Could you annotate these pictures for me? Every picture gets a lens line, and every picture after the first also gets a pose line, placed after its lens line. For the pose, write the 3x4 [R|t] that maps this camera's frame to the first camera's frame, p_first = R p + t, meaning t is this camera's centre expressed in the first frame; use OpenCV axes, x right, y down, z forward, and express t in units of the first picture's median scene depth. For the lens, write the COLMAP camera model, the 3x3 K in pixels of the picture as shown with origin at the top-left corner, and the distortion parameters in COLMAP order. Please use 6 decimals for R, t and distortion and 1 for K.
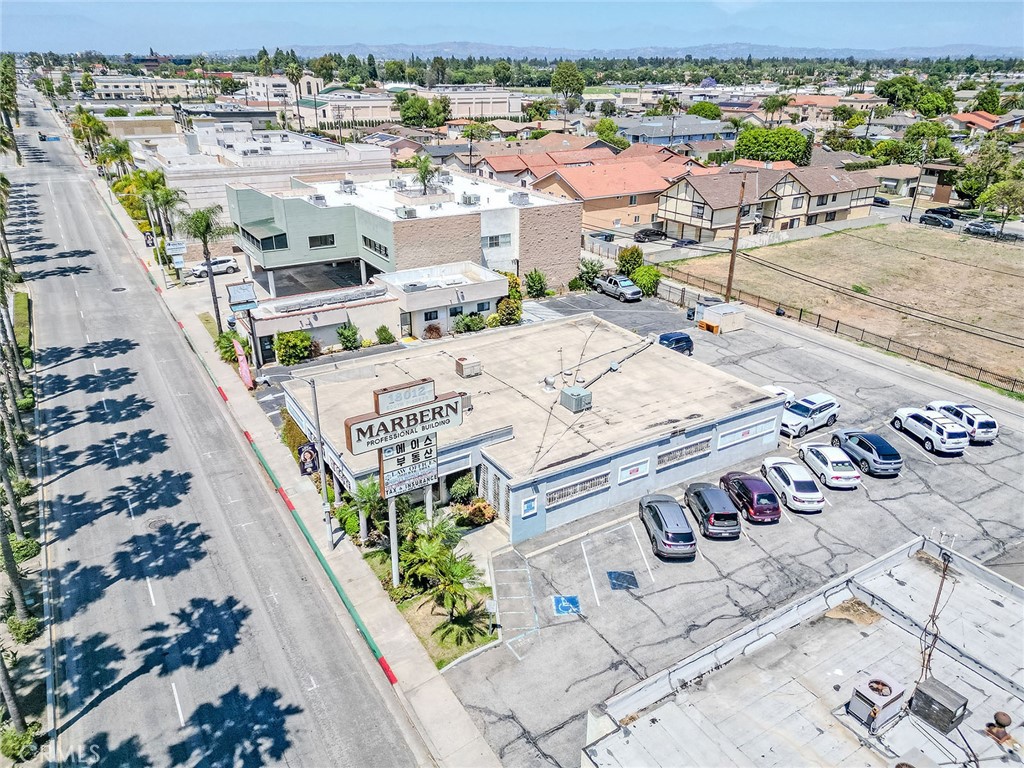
lens RADIAL K [[716.7, 0, 513.8], [0, 716.7, 383.0], [0, 0, 1]] dist [0.080058, -0.080645]
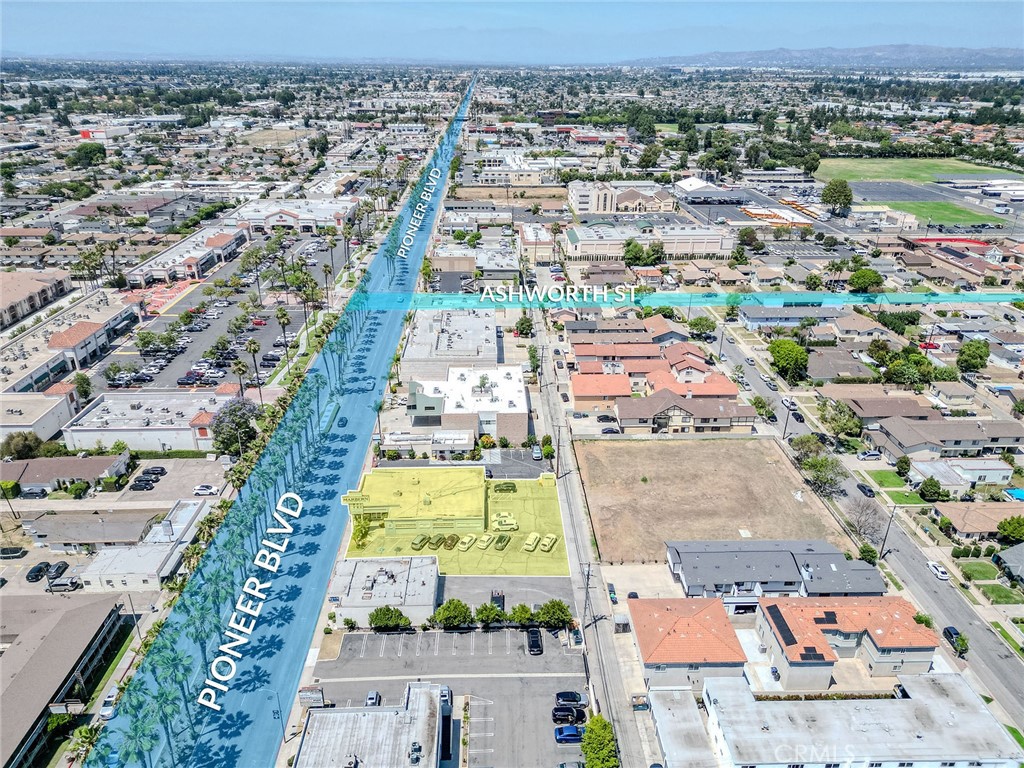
lens RADIAL K [[716.7, 0, 513.8], [0, 716.7, 383.0], [0, 0, 1]] dist [0.080058, -0.080645]
pose [[0.868259, 0.203351, -0.452520, 1.553070], [-0.203939, 0.977801, 0.048097, -0.641135], [0.452255, 0.050526, 0.890456, -1.572443]]
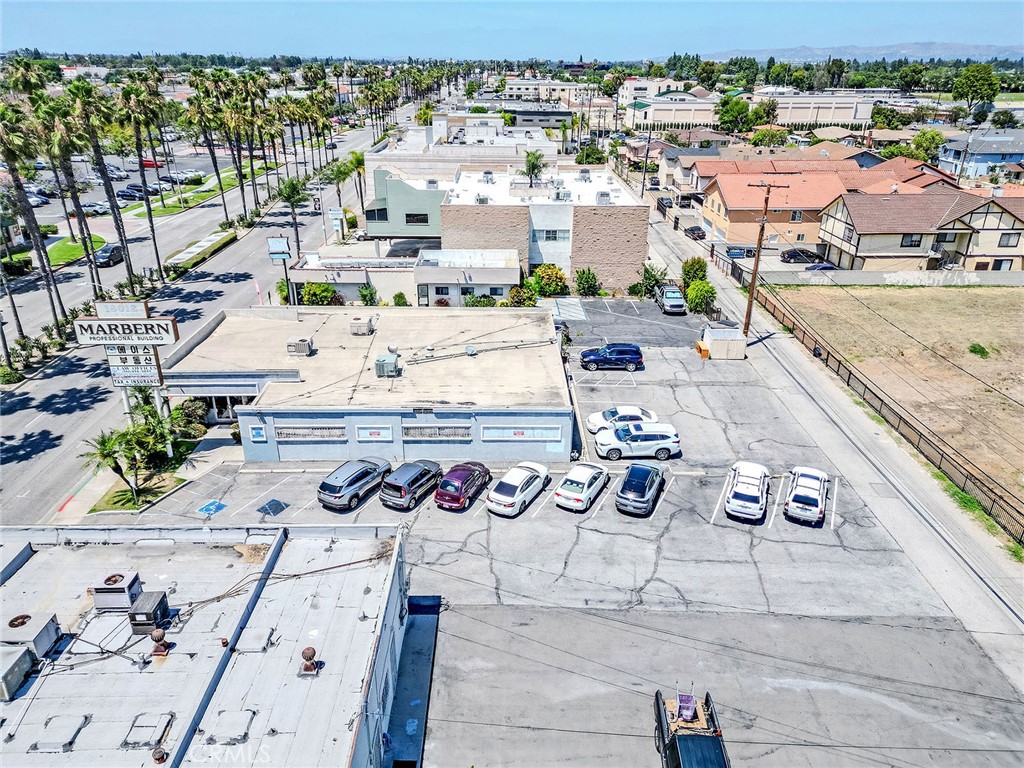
lens RADIAL K [[716.7, 0, 513.8], [0, 716.7, 383.0], [0, 0, 1]] dist [0.080058, -0.080645]
pose [[0.857522, 0.208921, -0.470115, 0.634738], [-0.211226, 0.976231, 0.048550, -0.037828], [0.469084, 0.057668, 0.881269, 0.096704]]
